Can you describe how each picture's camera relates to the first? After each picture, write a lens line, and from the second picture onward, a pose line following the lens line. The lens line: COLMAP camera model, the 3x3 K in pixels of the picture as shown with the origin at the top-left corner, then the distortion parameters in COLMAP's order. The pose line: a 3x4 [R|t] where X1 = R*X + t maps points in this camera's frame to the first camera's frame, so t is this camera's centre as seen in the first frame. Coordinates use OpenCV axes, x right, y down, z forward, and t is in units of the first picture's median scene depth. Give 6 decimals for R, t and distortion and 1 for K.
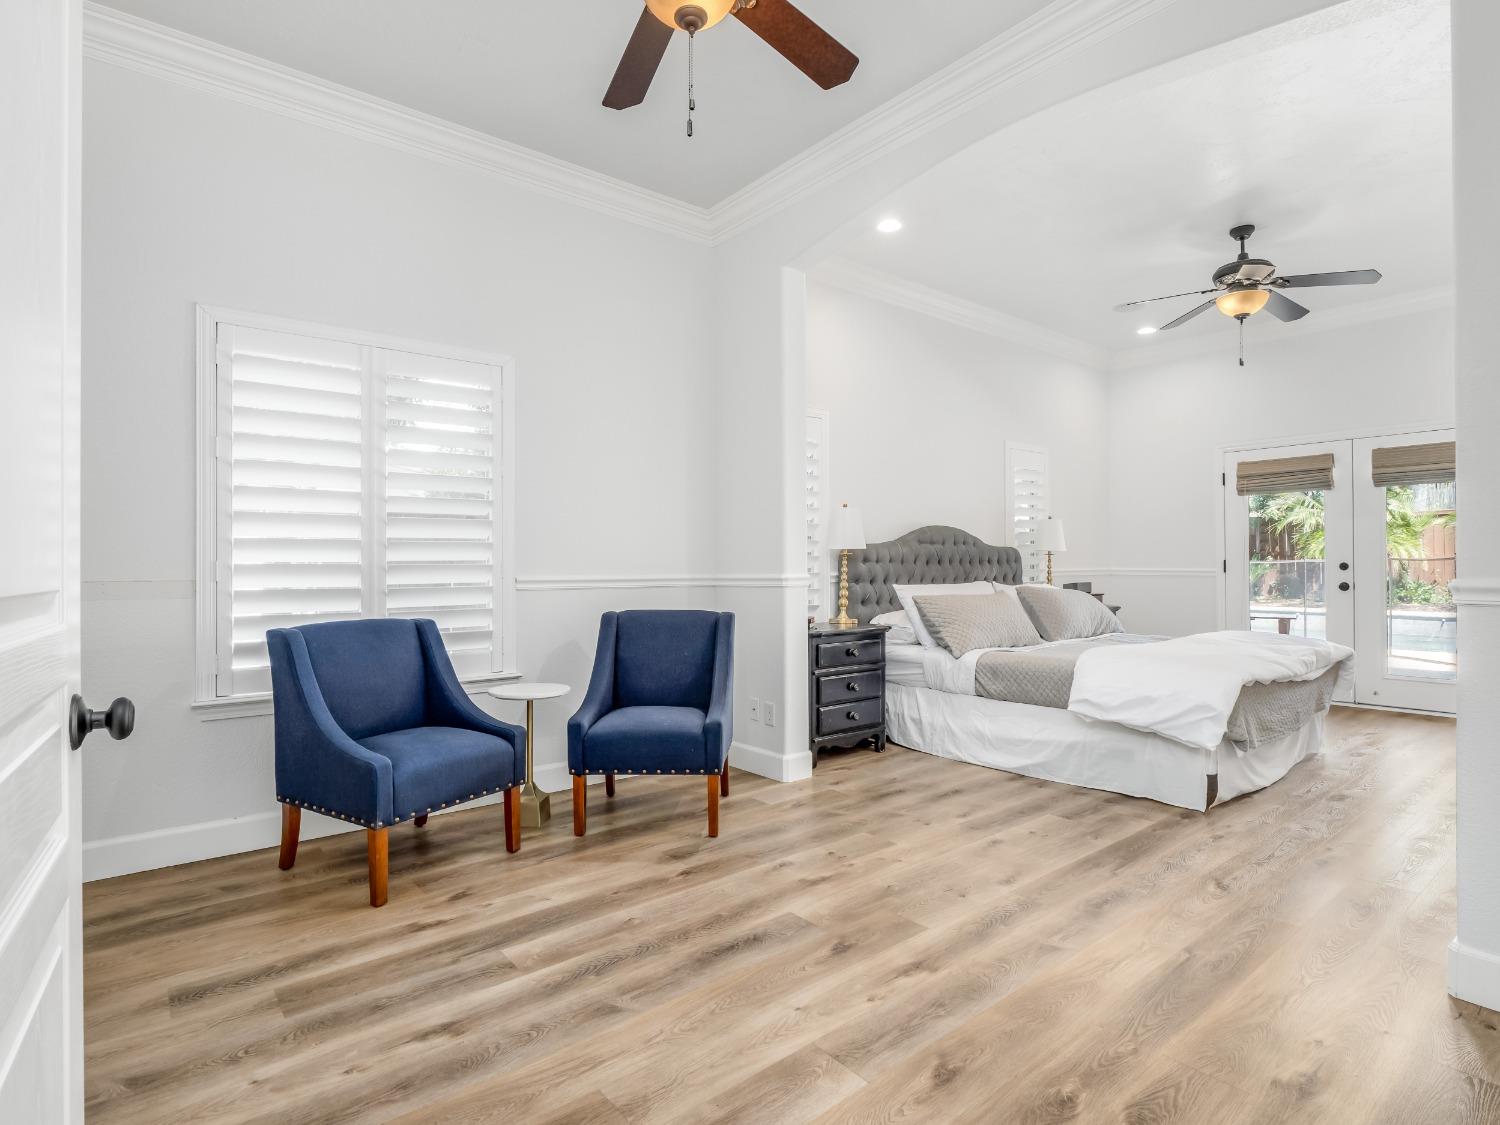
lens RADIAL K [[775.2, 0, 754.5], [0, 775.2, 568.2], [0, 0, 1]] dist [-0.004686, -0.000880]
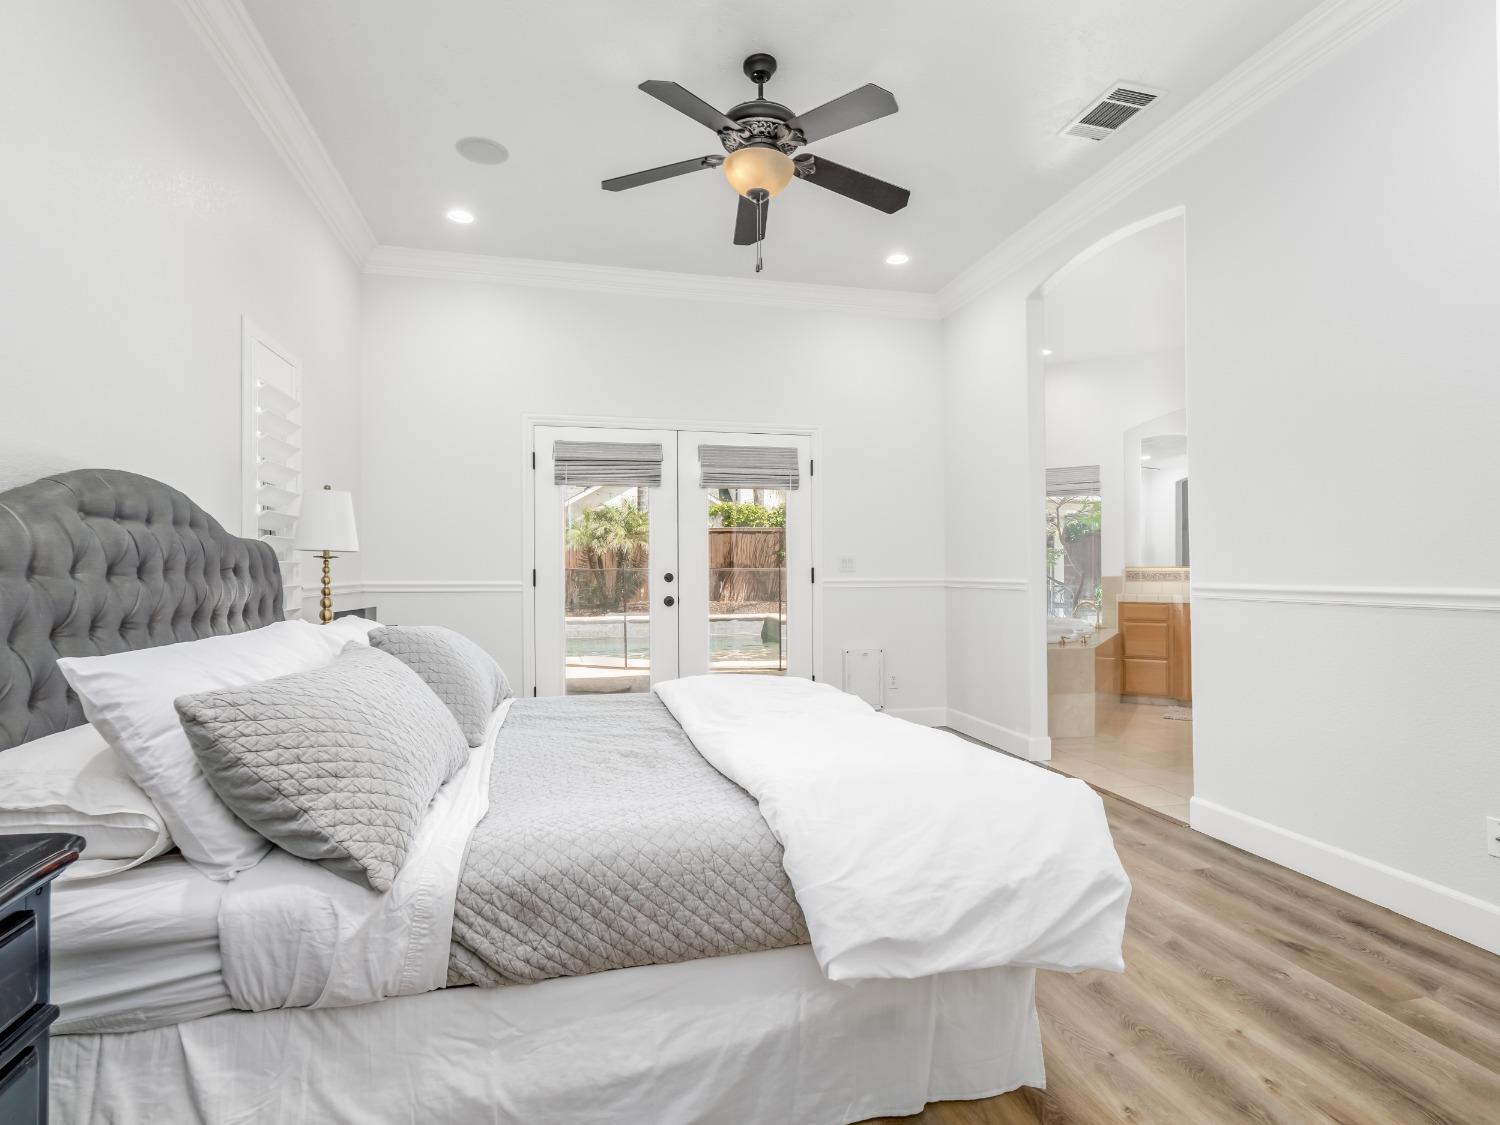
lens RADIAL K [[764.3, 0, 750.0], [0, 764.3, 562.5], [0, 0, 1]] dist [-0.013701, -0.000463]
pose [[0.434861, 0.012892, 0.900405, 0.052573], [0.006100, 0.999832, -0.017262, -0.005071], [-0.900477, 0.012999, 0.434710, 0.696603]]
